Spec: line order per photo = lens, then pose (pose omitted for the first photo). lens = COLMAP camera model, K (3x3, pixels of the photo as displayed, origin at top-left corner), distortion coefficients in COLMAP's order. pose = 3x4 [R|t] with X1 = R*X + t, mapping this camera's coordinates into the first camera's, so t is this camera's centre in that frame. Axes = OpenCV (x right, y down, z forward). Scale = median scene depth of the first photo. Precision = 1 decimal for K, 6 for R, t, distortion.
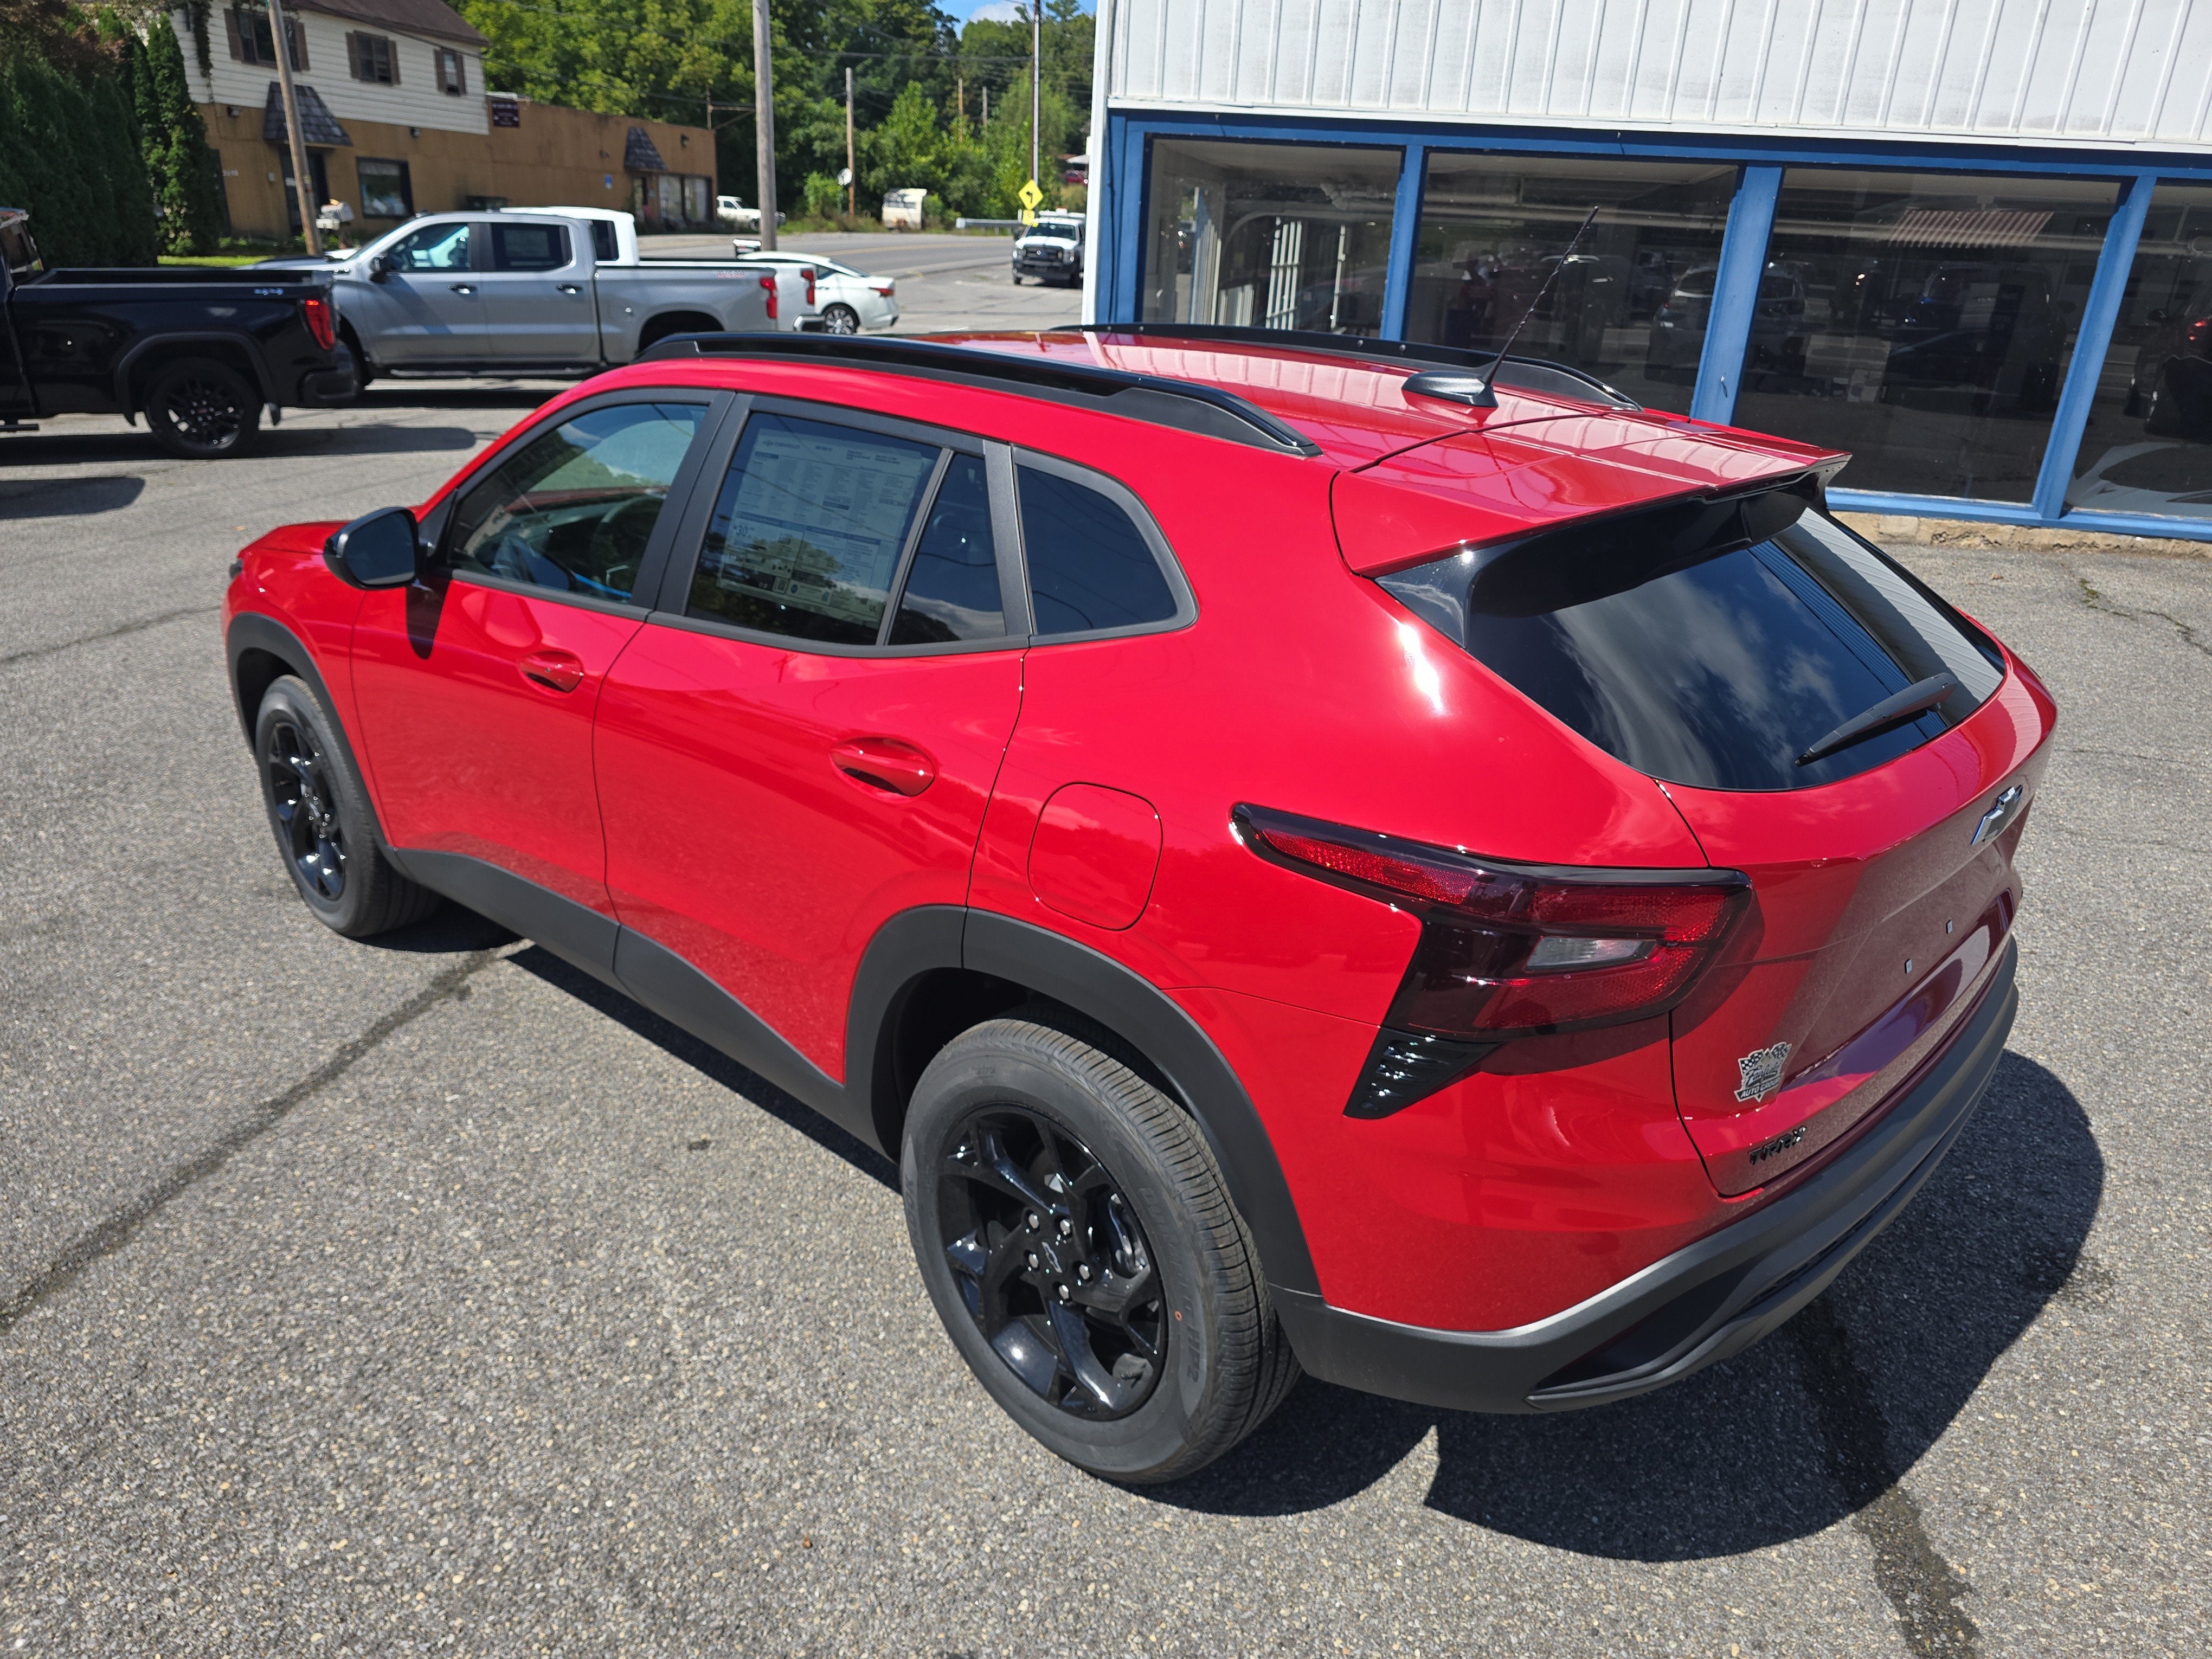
lens RADIAL K [[1492.4, 0, 1106.0], [0, 1492.4, 831.6], [0, 0, 1]] dist [0.027463, -0.021171]
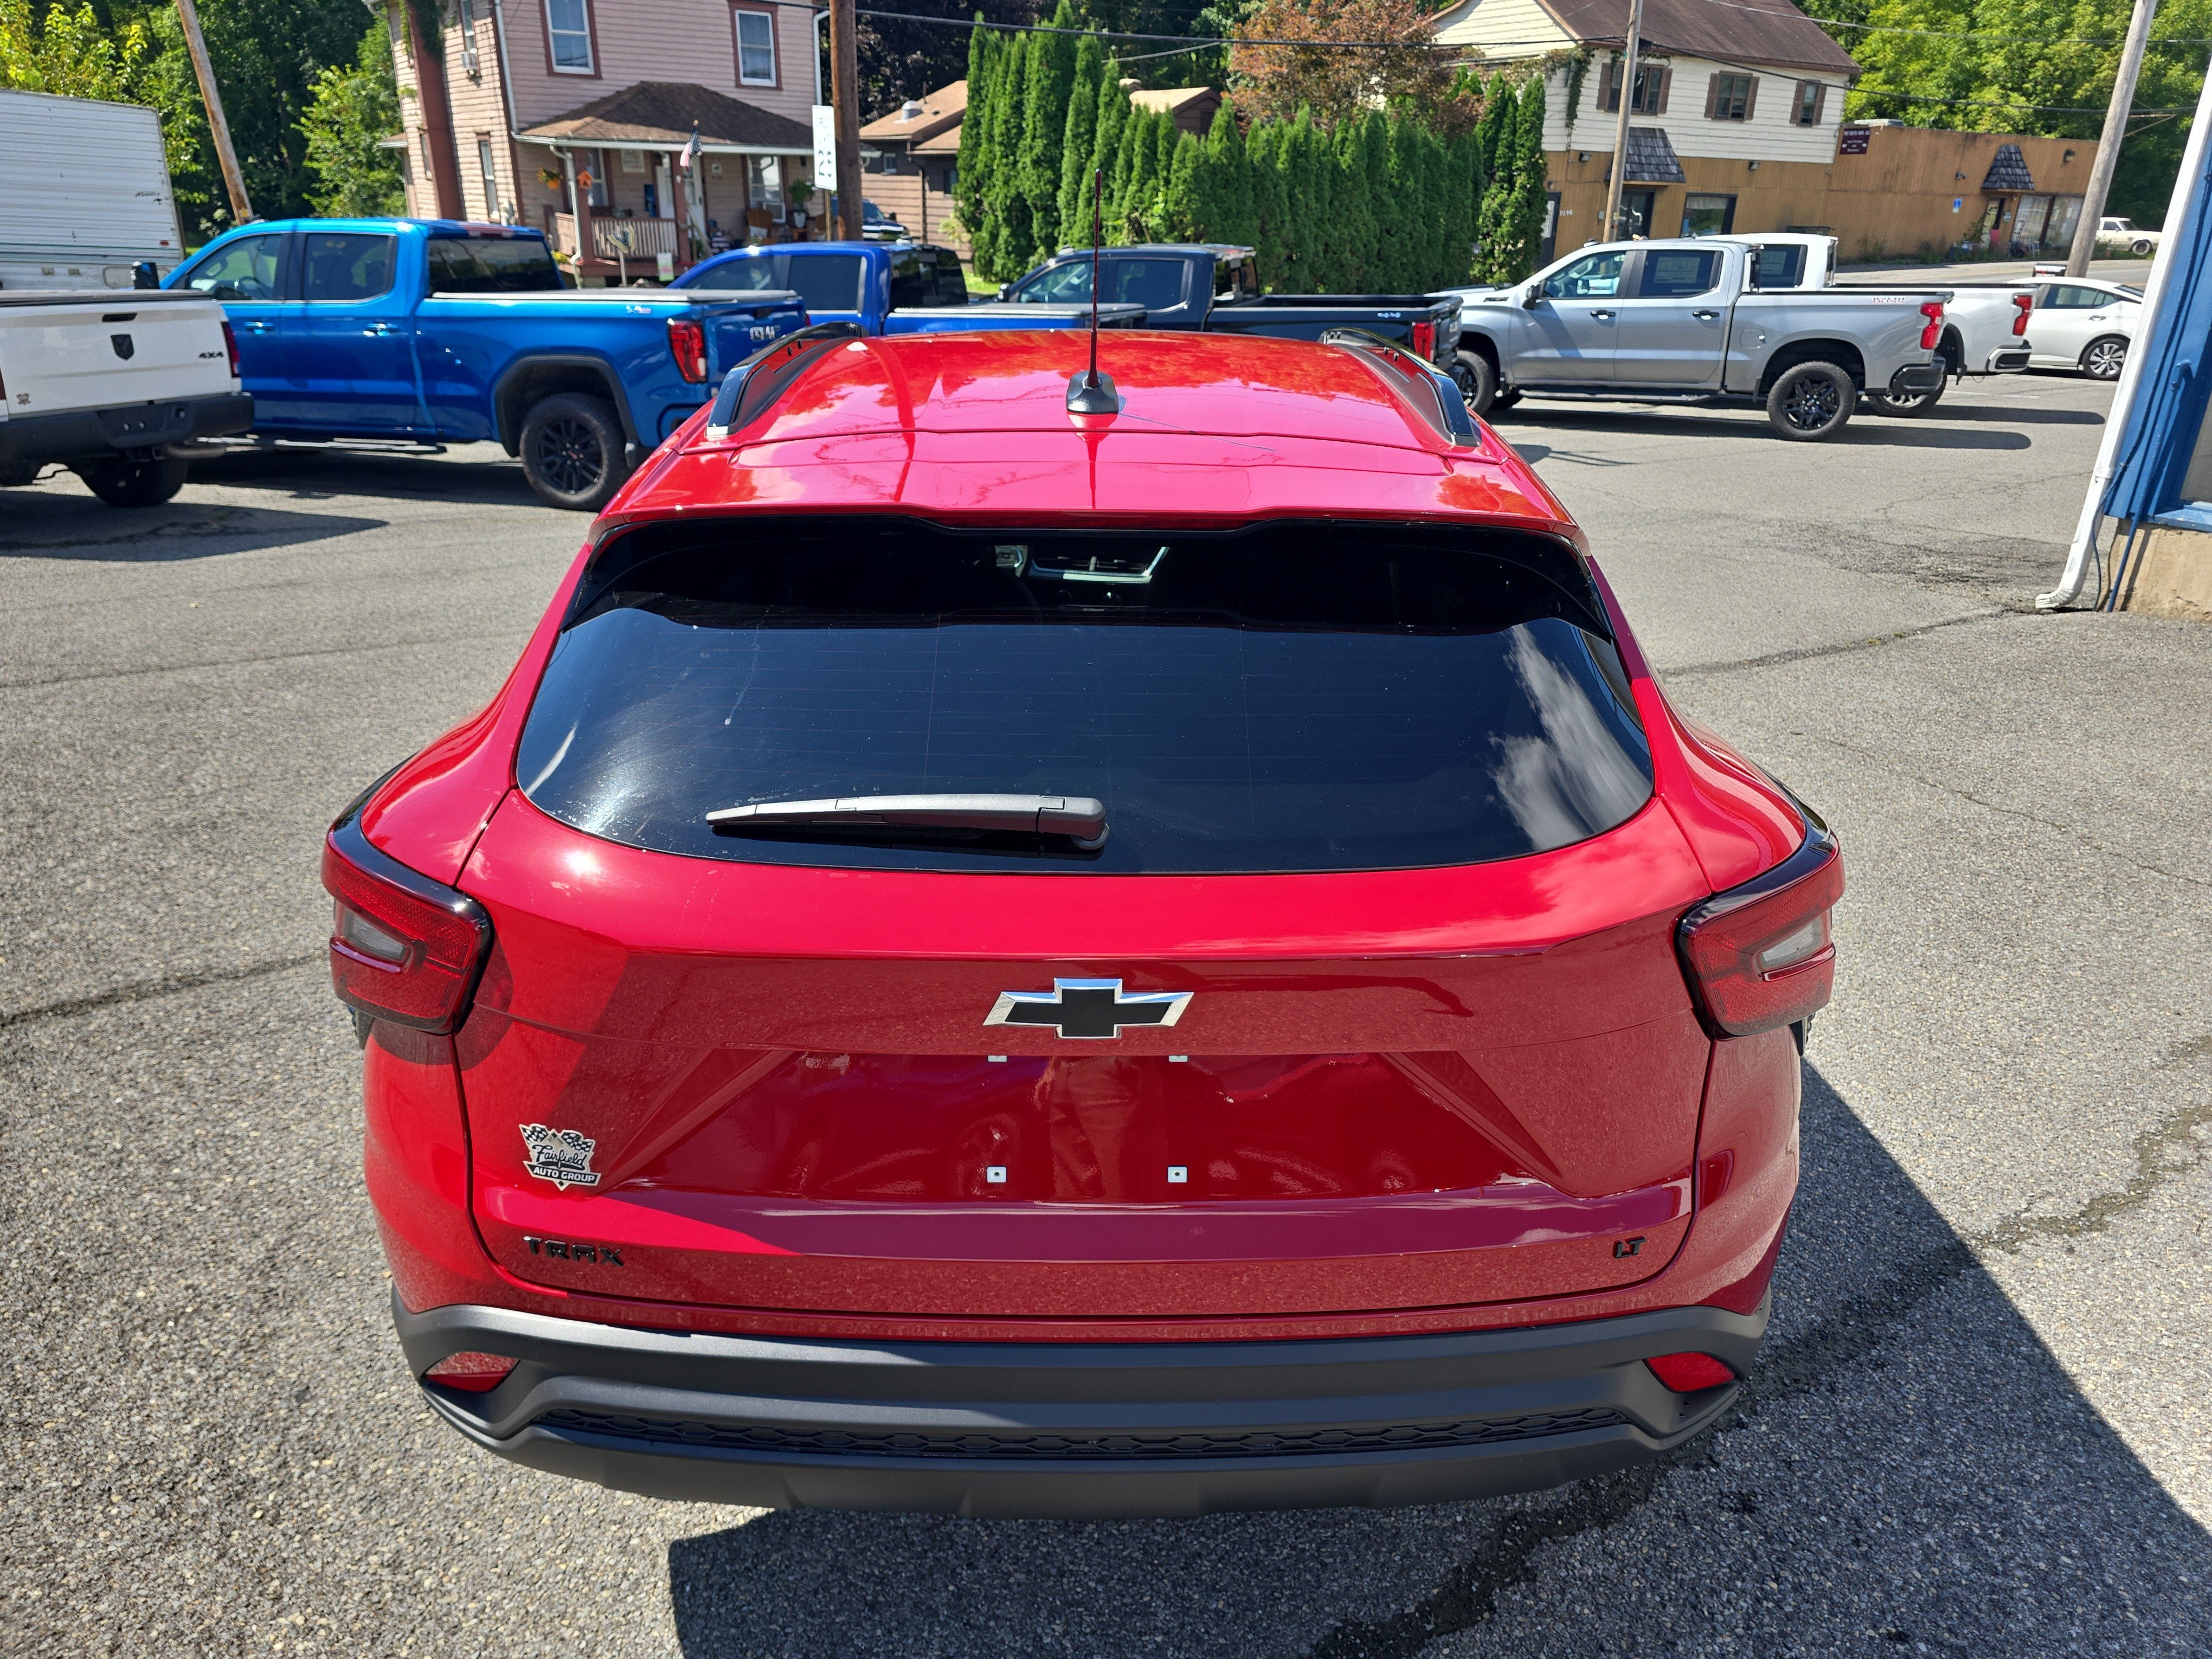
lens RADIAL K [[1491.3, 0, 1102.8], [0, 1491.3, 836.5], [0, 0, 1]] dist [0.023813, -0.018220]
pose [[0.693267, 0.247448, -0.676868, 0.656248], [-0.257844, 0.962201, 0.087668, -0.097425], [0.672977, 0.113749, 0.730865, 0.309182]]
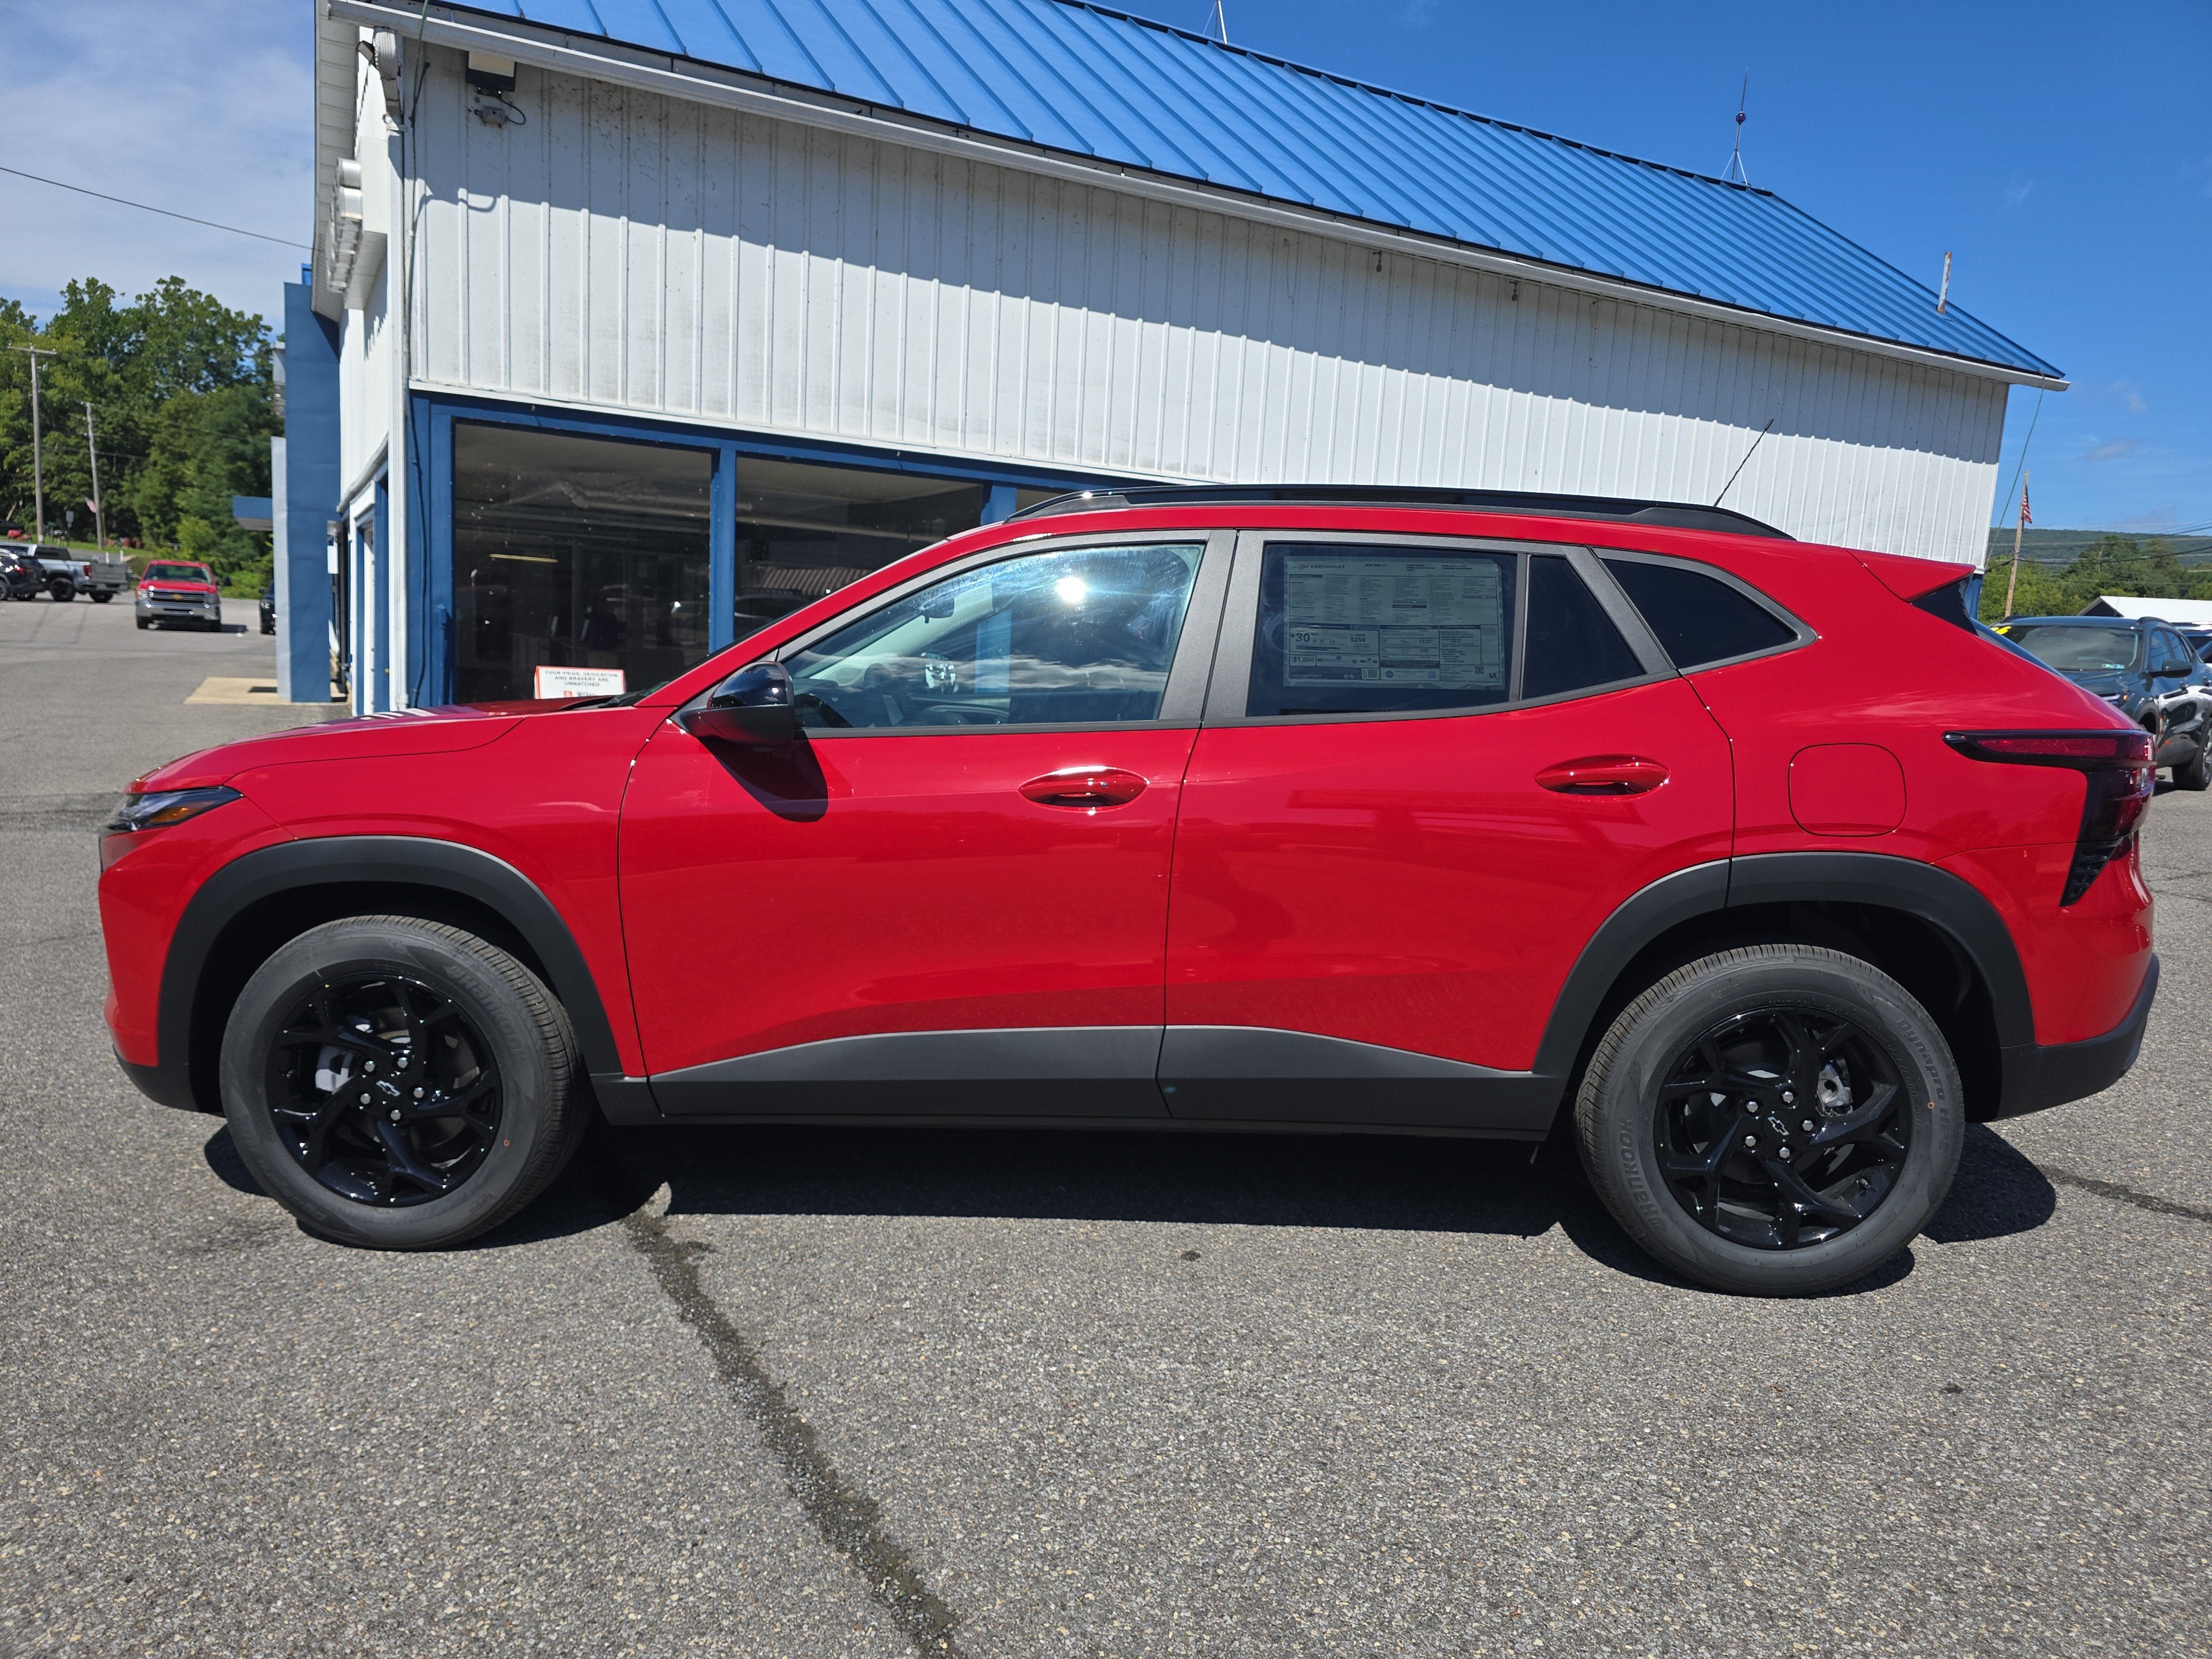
lens RADIAL K [[1492.4, 0, 1106.0], [0, 1492.4, 831.6], [0, 0, 1]] dist [0.027463, -0.021171]
pose [[0.761578, -0.089136, 0.641915, -0.914577], [0.222363, 0.966307, -0.129634, 0.050748], [-0.608732, 0.241464, 0.755739, 0.206032]]
